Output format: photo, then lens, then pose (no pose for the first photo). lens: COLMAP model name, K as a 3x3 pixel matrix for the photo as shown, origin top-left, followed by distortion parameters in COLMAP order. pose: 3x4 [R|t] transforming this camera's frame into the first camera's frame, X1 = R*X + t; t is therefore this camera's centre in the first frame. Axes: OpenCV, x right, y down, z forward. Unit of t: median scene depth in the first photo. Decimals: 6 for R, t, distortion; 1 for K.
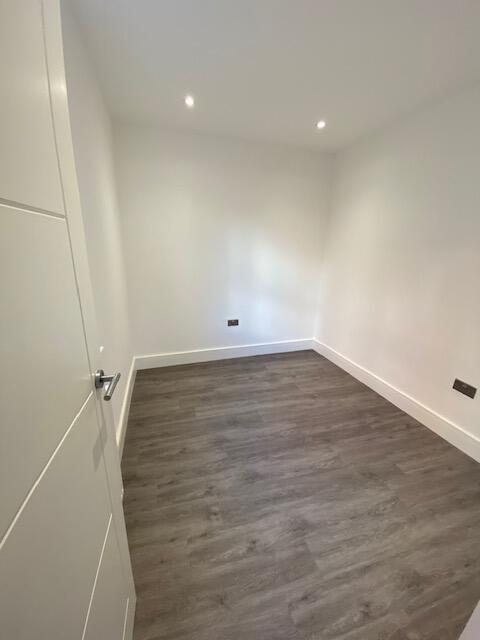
lens RADIAL K [[258.1, 0, 238.3], [0, 258.1, 320.4], [0, 0, 1]] dist [0.009444, -0.014740]
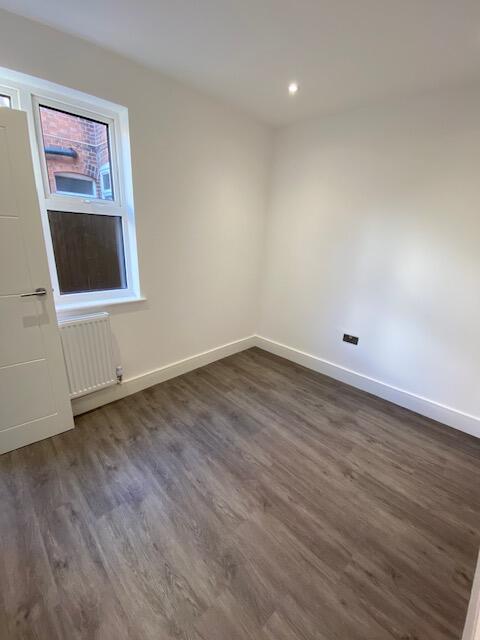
lens RADIAL K [[265.1, 0, 240.0], [0, 265.1, 320.0], [0, 0, 1]] dist [0.000862, -0.013725]
pose [[0.484908, 0.289653, -0.825206, 0.873730], [-0.295790, 0.942274, 0.156932, -0.136610], [0.823026, 0.167990, 0.542593, 0.502421]]
